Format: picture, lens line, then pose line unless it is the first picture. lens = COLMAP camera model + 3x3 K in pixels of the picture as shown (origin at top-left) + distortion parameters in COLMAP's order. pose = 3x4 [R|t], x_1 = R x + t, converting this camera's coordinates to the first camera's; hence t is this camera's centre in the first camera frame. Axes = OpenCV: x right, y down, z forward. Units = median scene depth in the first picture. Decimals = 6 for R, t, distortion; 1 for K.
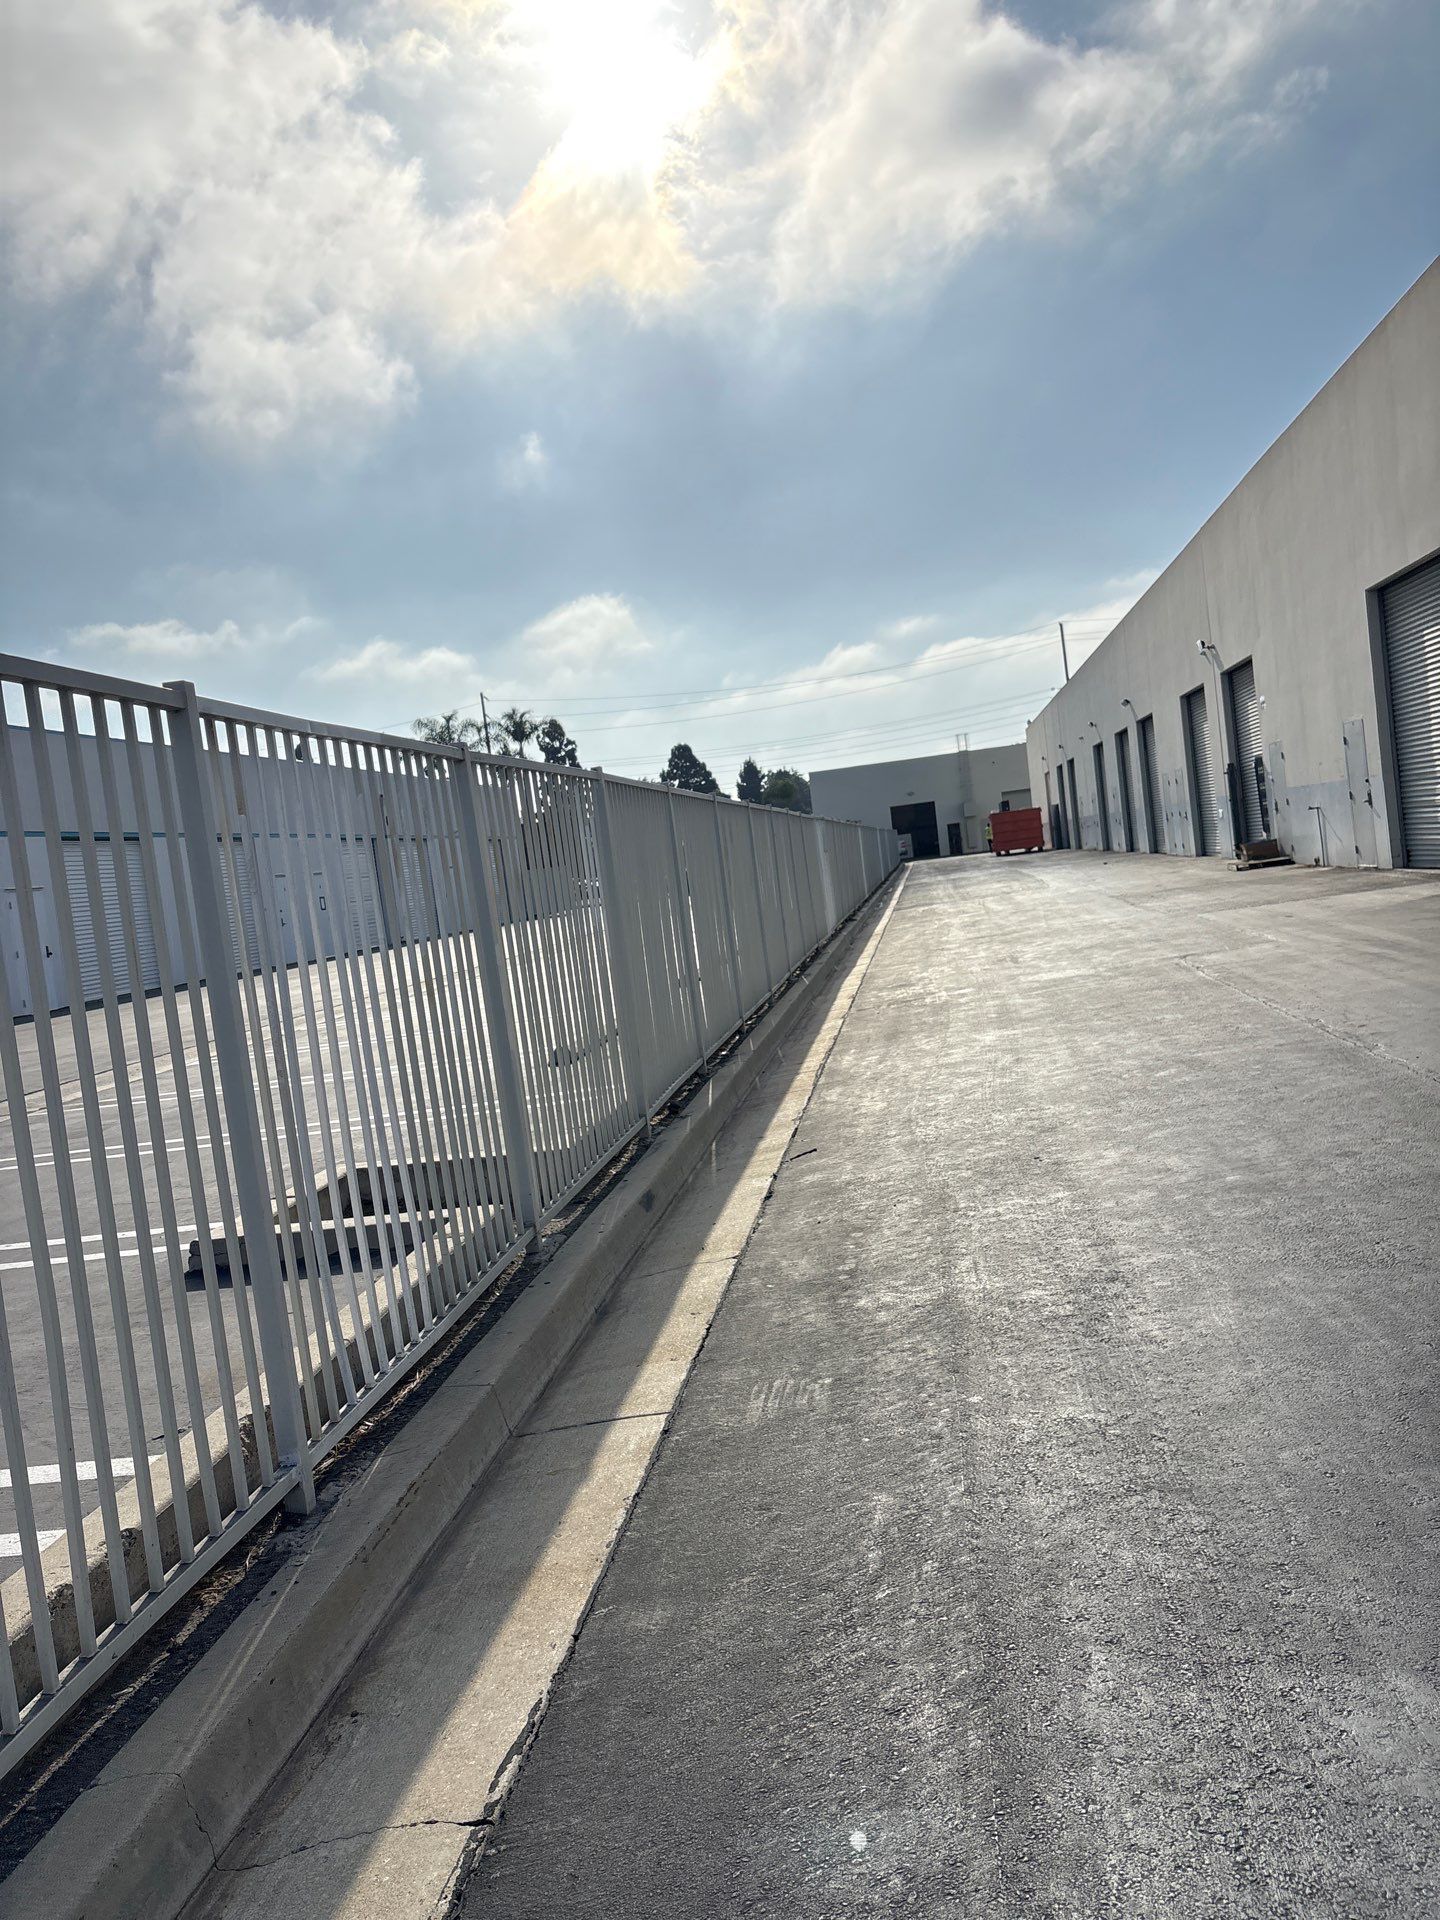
lens RADIAL K [[1407.5, 0, 734.8], [0, 1407.5, 951.5], [0, 0, 1]] dist [0.030409, -0.046811]
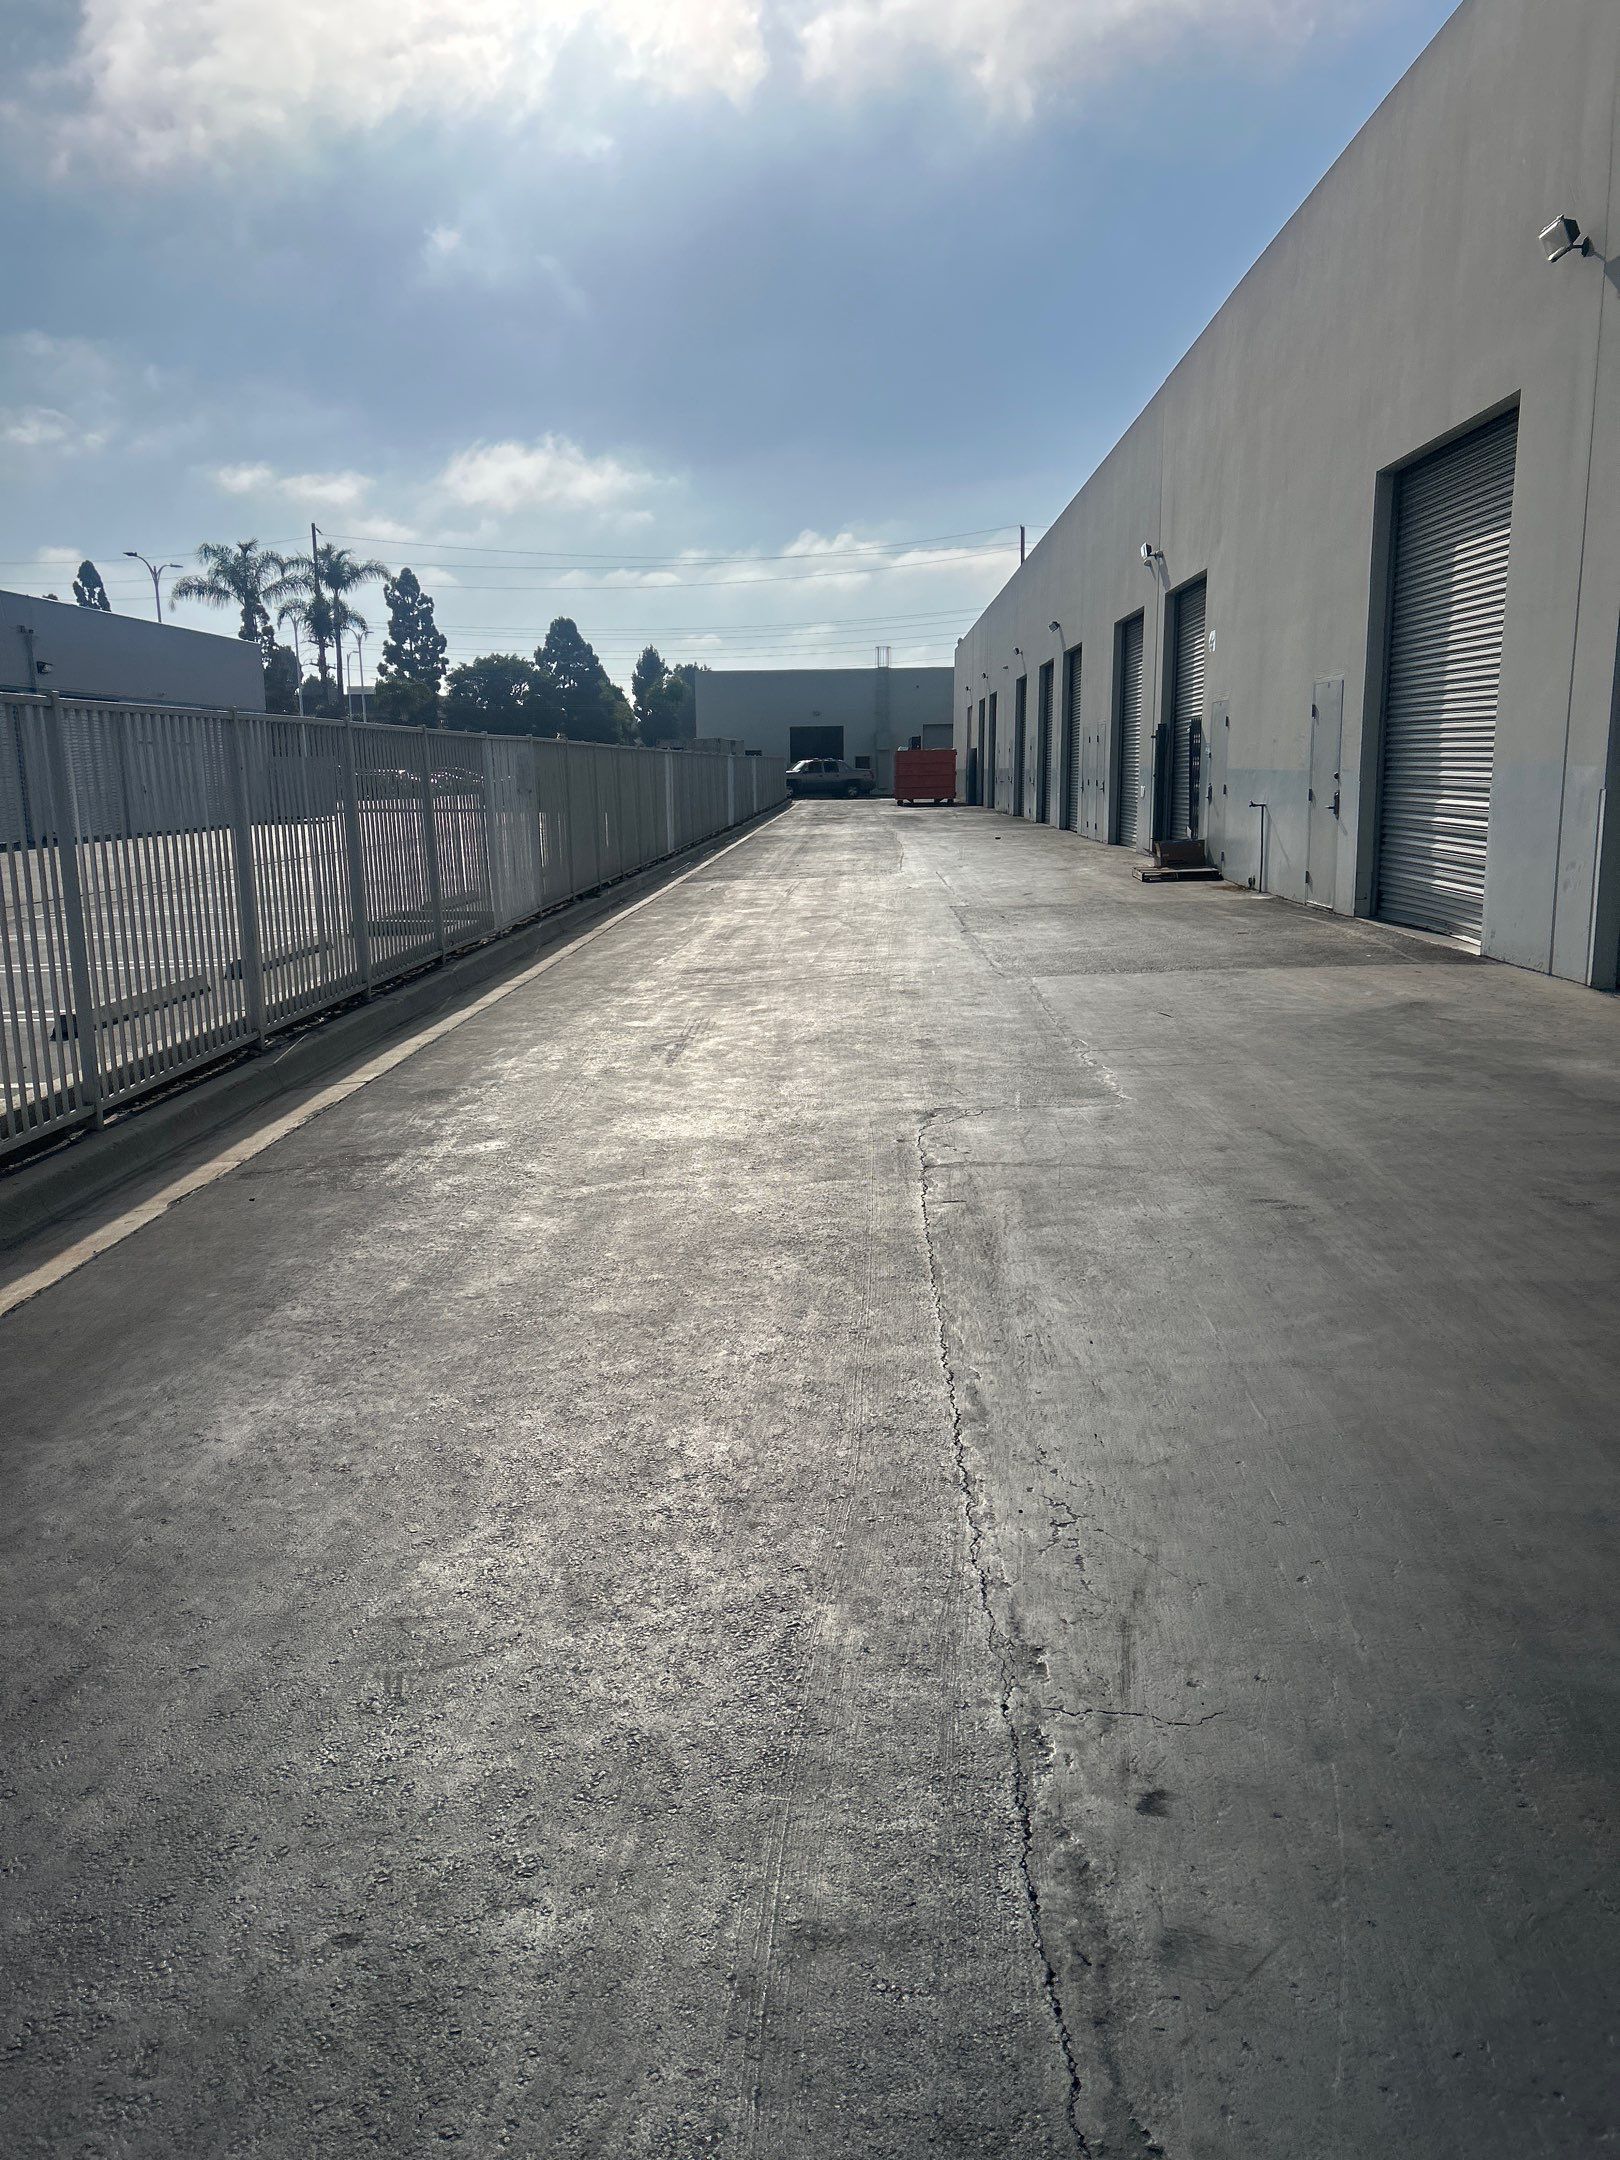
lens RADIAL K [[1583.4, 0, 793.7], [0, 1583.4, 1076.8], [0, 0, 1]] dist [0.030409, -0.046811]
pose [[0.989365, 0.090929, 0.113526, 0.054853], [-0.104208, 0.987637, 0.117108, -0.018827], [-0.101474, -0.127693, 0.986609, 0.120652]]
